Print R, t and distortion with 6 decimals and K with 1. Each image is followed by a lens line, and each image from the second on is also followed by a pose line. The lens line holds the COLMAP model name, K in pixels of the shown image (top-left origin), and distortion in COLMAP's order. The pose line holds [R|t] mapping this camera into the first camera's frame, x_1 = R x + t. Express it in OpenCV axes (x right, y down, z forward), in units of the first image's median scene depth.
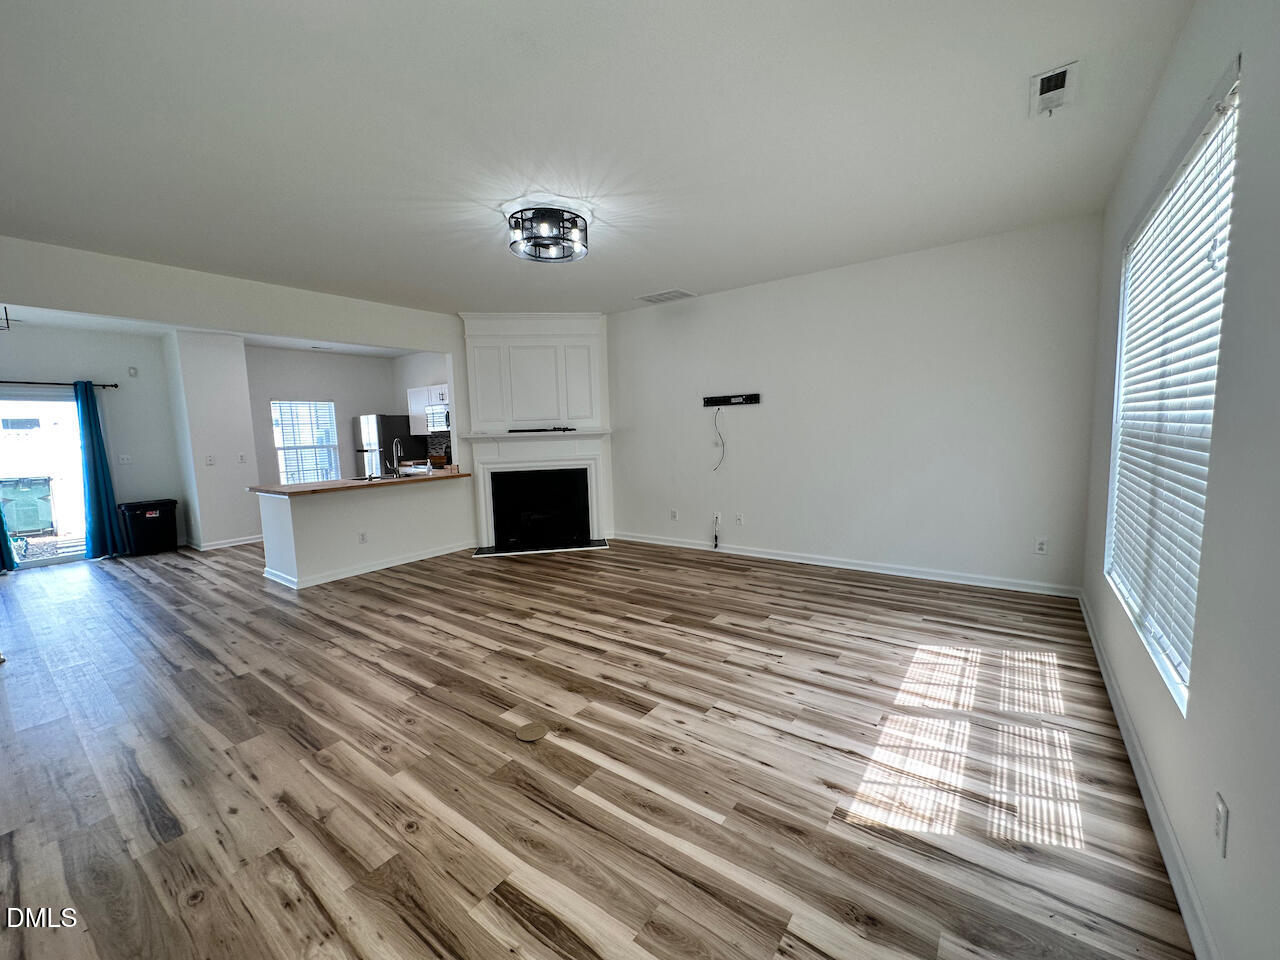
lens RADIAL K [[513.0, 0, 639.2], [0, 513.0, 478.7], [0, 0, 1]] dist [-0.001534, 0.000543]
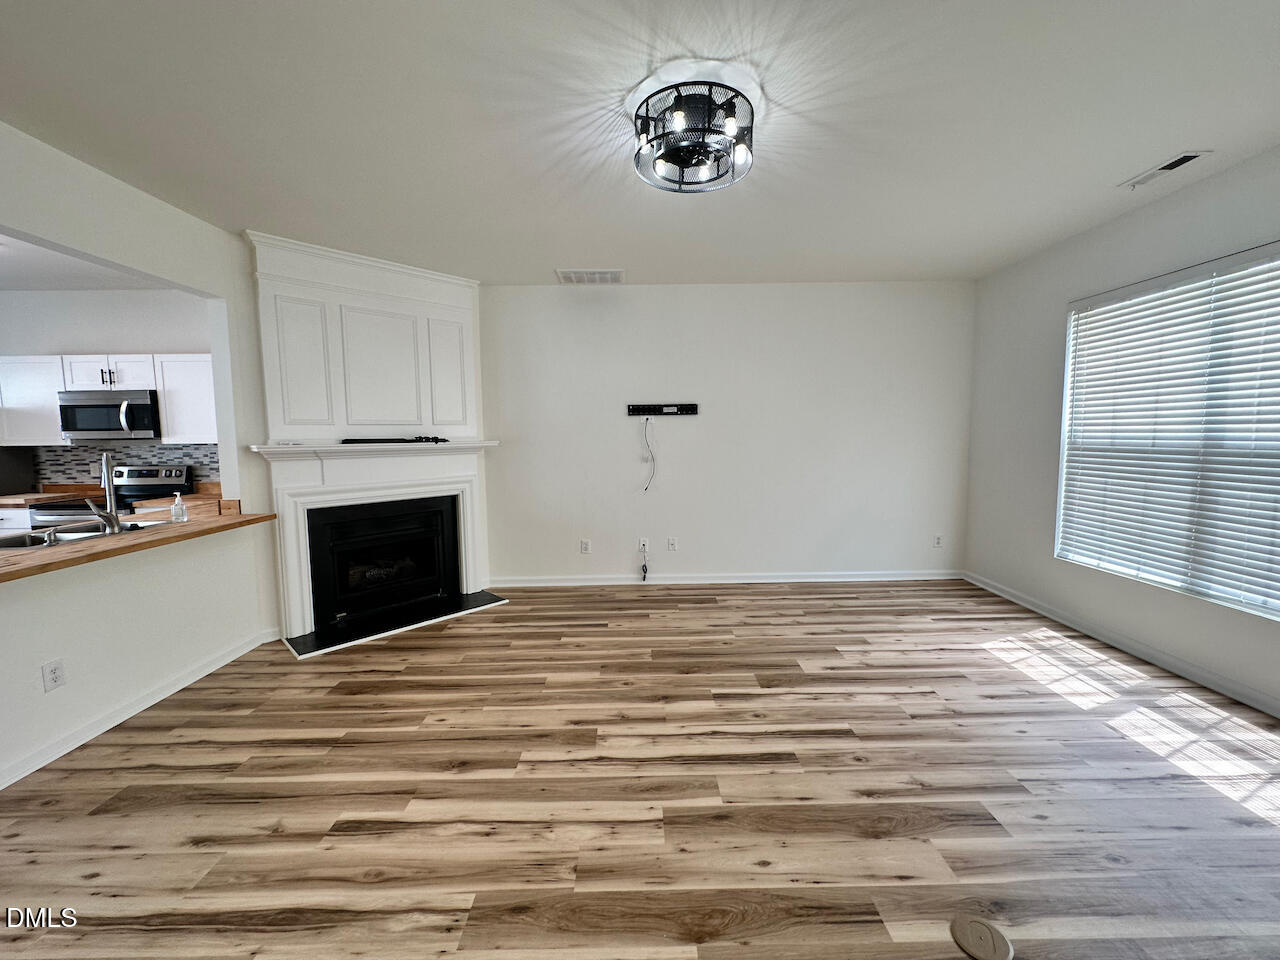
lens RADIAL K [[513.0, 0, 639.2], [0, 513.0, 478.7], [0, 0, 1]] dist [-0.001534, 0.000543]
pose [[0.797189, -0.029775, 0.602995, -0.517406], [0.046785, 0.998826, -0.012532, -0.034418], [-0.601915, 0.038202, 0.797646, 0.438166]]
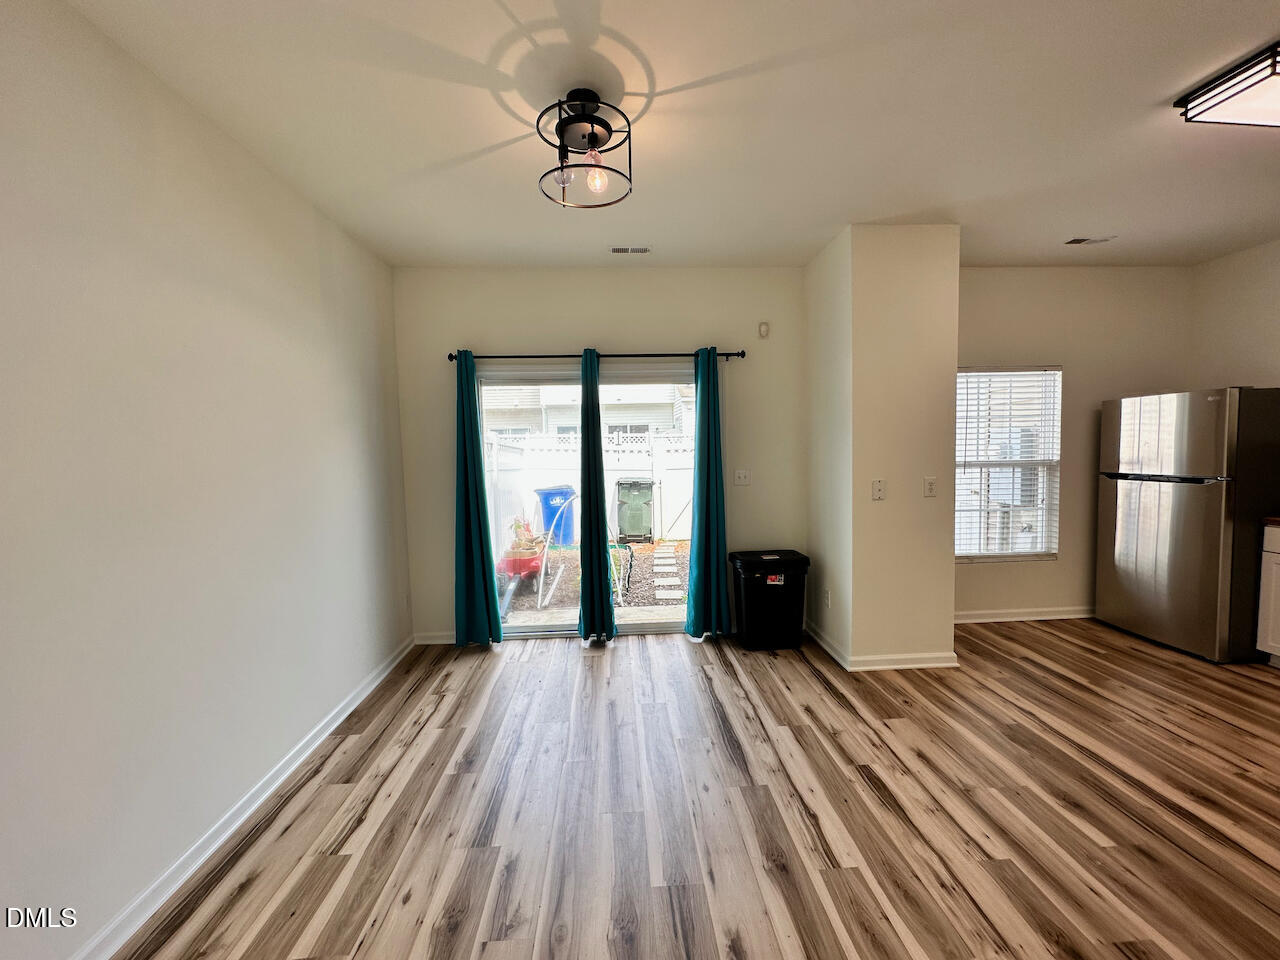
lens RADIAL K [[513.0, 0, 639.2], [0, 513.0, 478.7], [0, 0, 1]] dist [-0.001534, 0.000543]
pose [[0.639996, 0.065965, -0.765541, -1.008452], [-0.073872, 0.996975, 0.024151, -0.068853], [0.764819, 0.041095, 0.642934, 0.847701]]
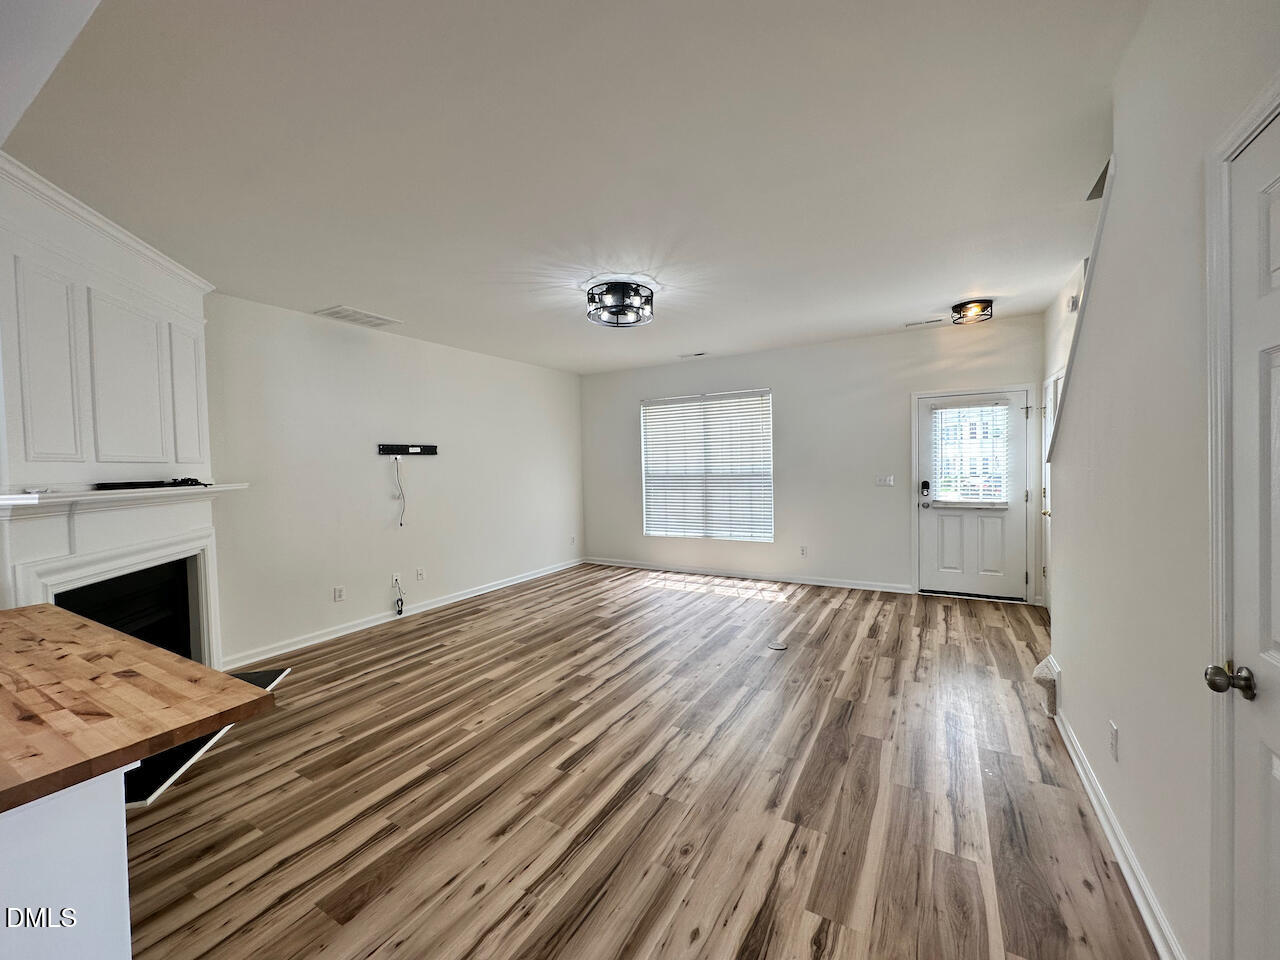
lens RADIAL K [[513.0, 0, 639.2], [0, 513.0, 478.7], [0, 0, 1]] dist [-0.001534, 0.000543]
pose [[-0.108551, 0.007659, 0.994061, -1.083031], [0.125727, 0.992046, 0.006086, -0.069727], [-0.986108, 0.125641, -0.108650, 0.922388]]
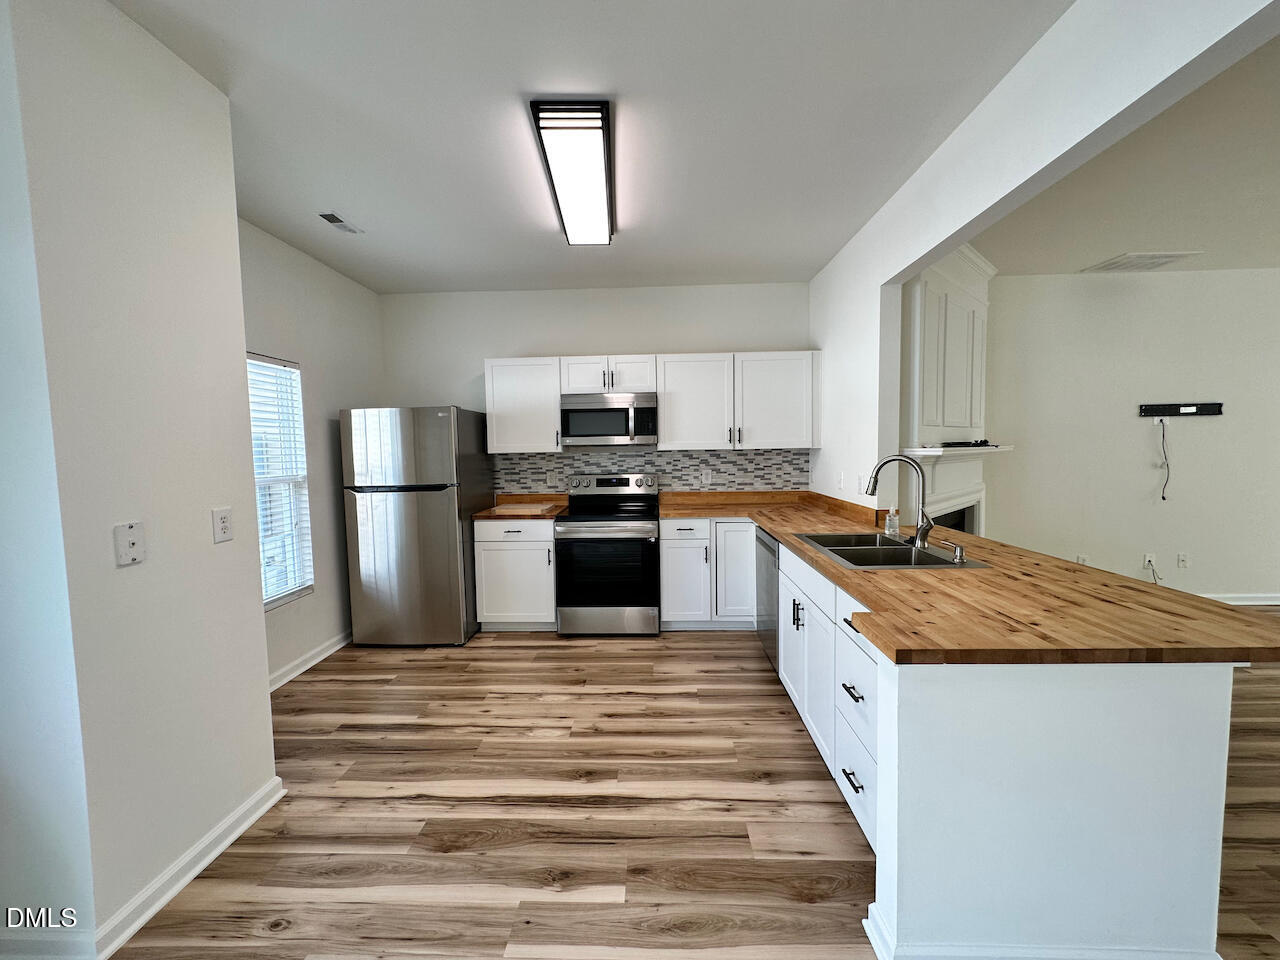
lens RADIAL K [[513.0, 0, 639.2], [0, 513.0, 478.7], [0, 0, 1]] dist [-0.001534, 0.000543]
pose [[0.824448, -0.017143, 0.565678, -1.274968], [0.047860, 0.998073, -0.039506, -0.075058], [-0.563910, 0.059643, 0.823680, 1.105340]]
